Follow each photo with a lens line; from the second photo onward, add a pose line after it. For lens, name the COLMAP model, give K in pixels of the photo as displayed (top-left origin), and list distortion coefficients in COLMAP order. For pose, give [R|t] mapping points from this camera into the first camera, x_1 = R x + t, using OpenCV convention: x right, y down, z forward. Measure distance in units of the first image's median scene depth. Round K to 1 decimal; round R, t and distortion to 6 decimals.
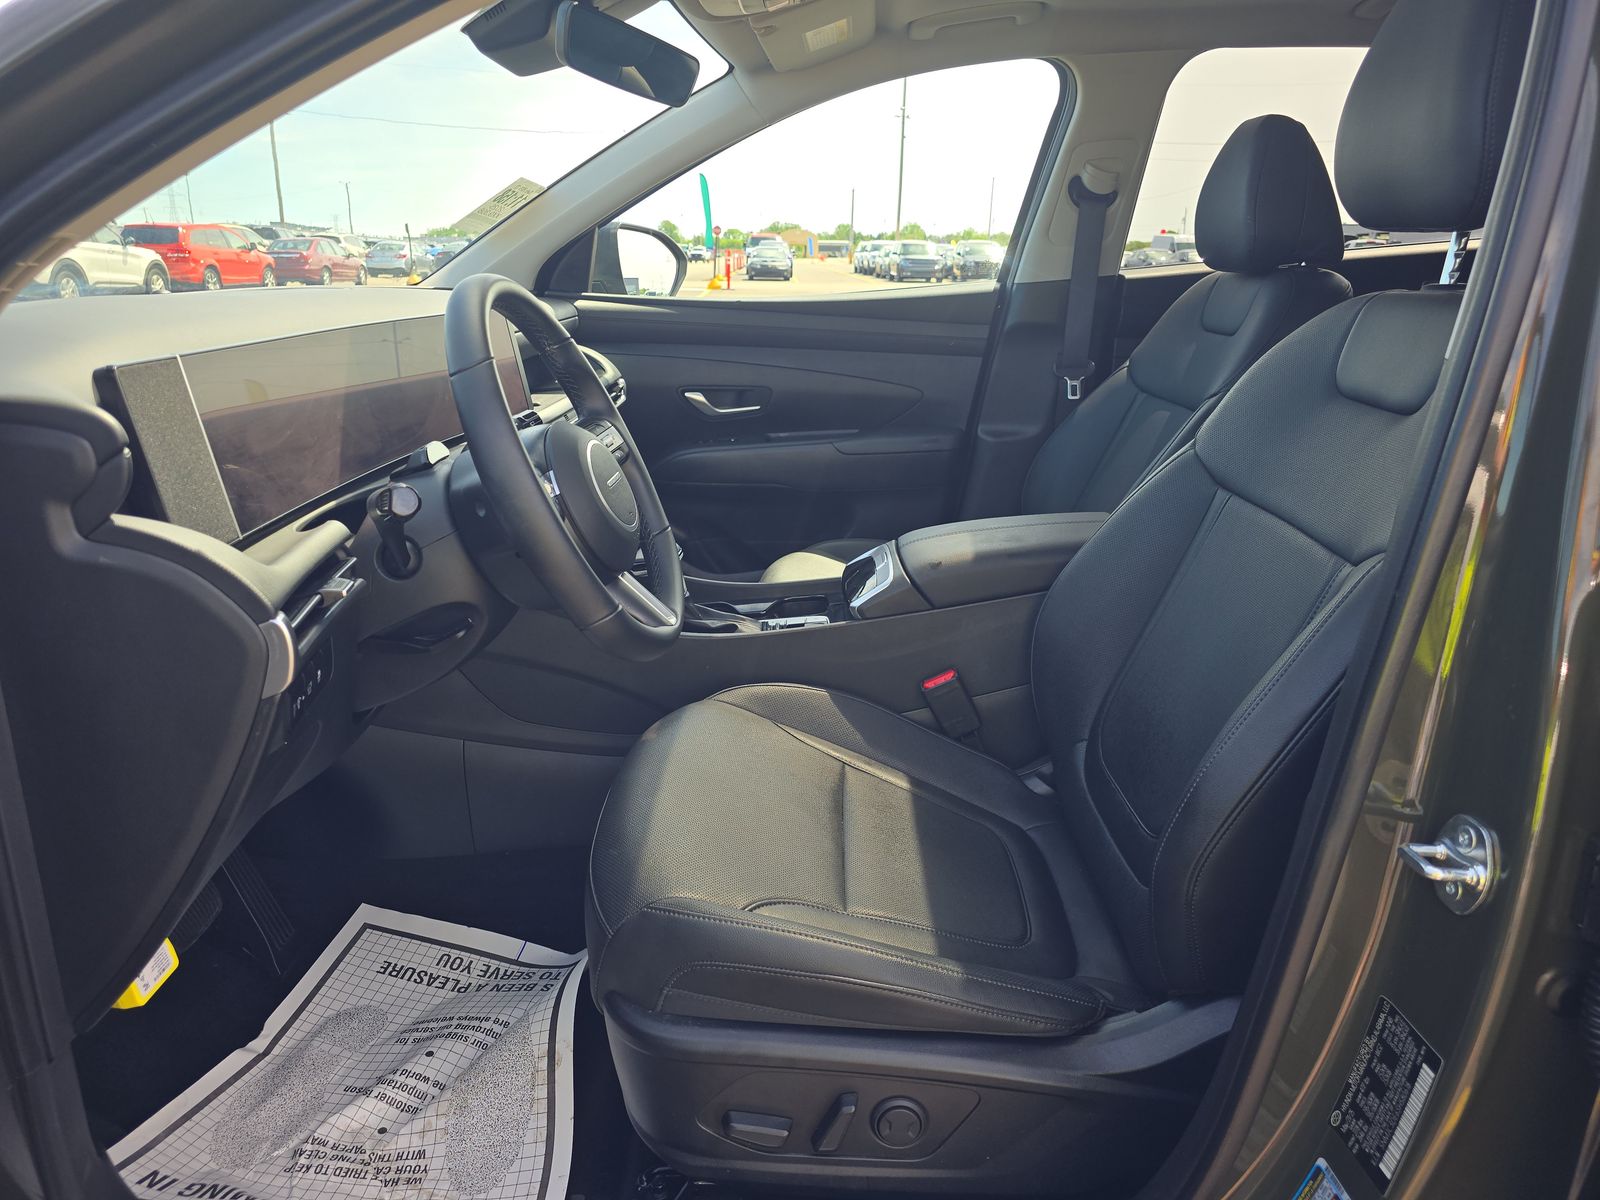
lens RADIAL K [[1069.6, 0, 801.2], [0, 1069.6, 578.4], [0, 0, 1]] dist [-0.001385, -0.001310]
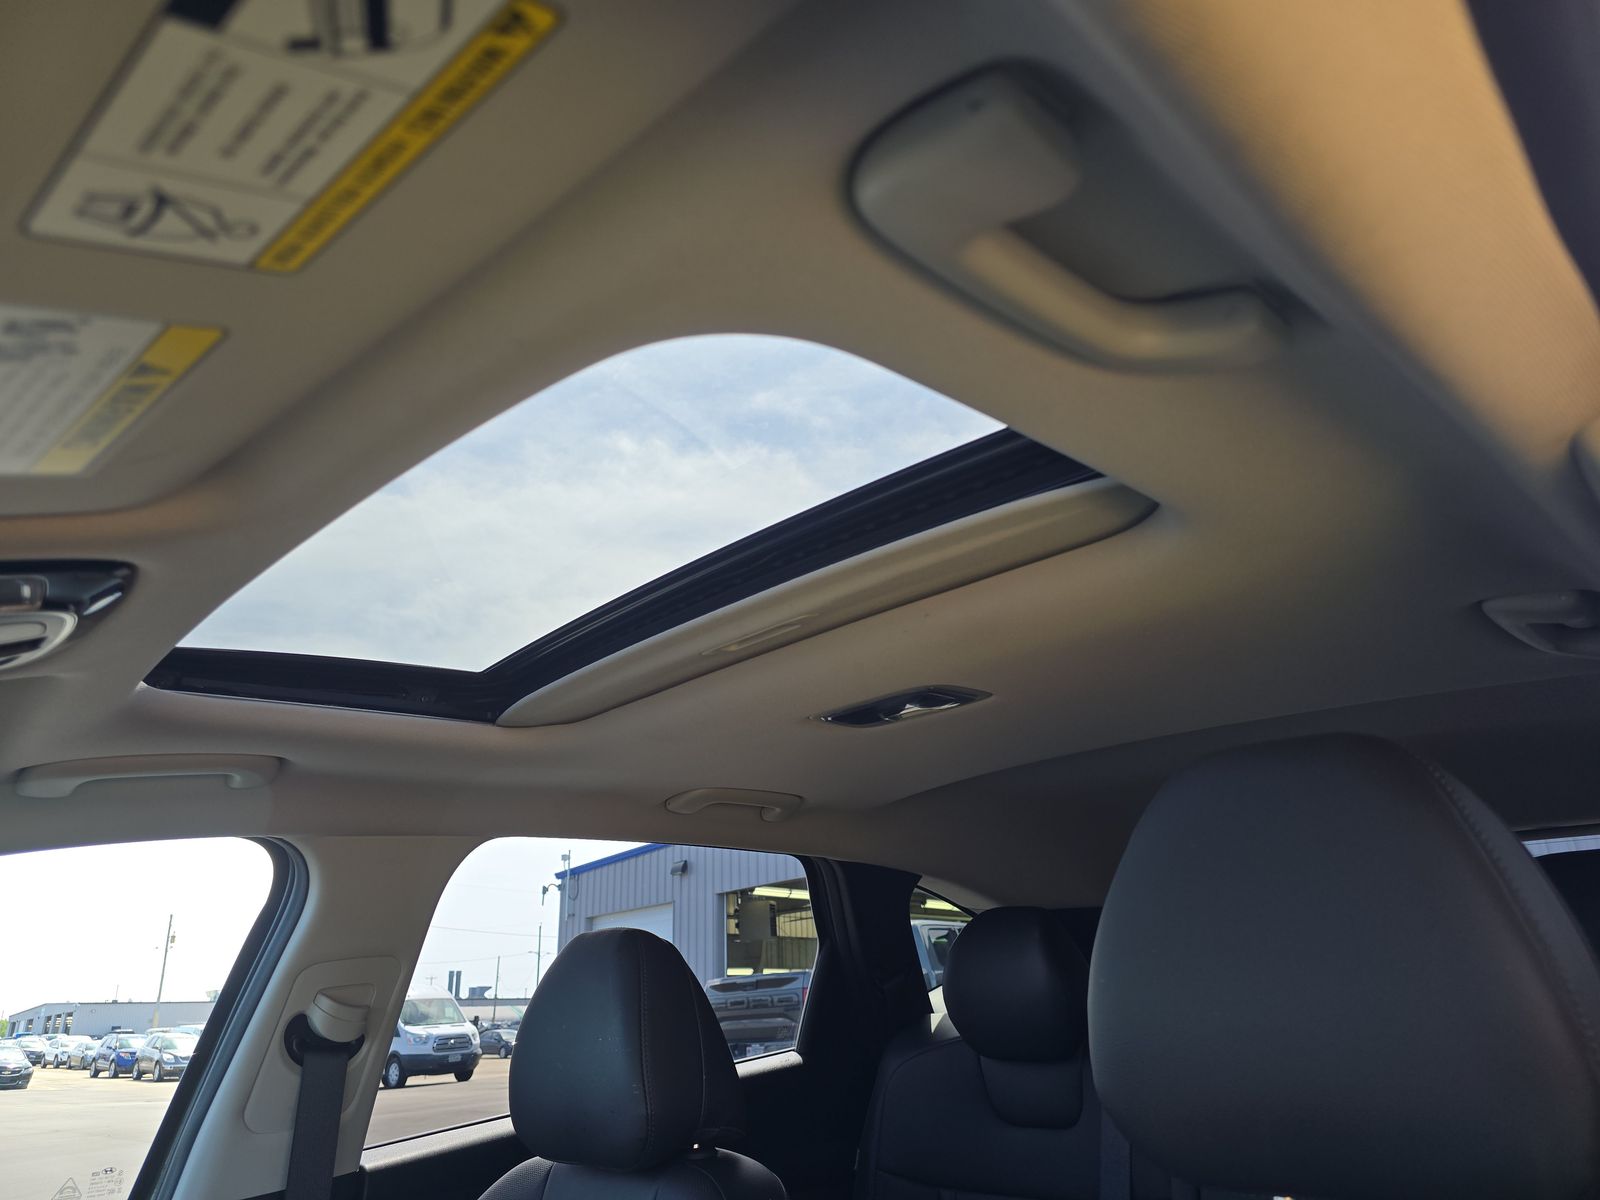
lens RADIAL K [[1069.6, 0, 801.2], [0, 1069.6, 578.4], [0, 0, 1]] dist [-0.001385, -0.001310]
pose [[0.729580, 0.207745, 0.651579, 0.009825], [0.256567, 0.800016, -0.542353, -0.166908], [-0.633945, 0.562864, 0.530376, 0.339424]]
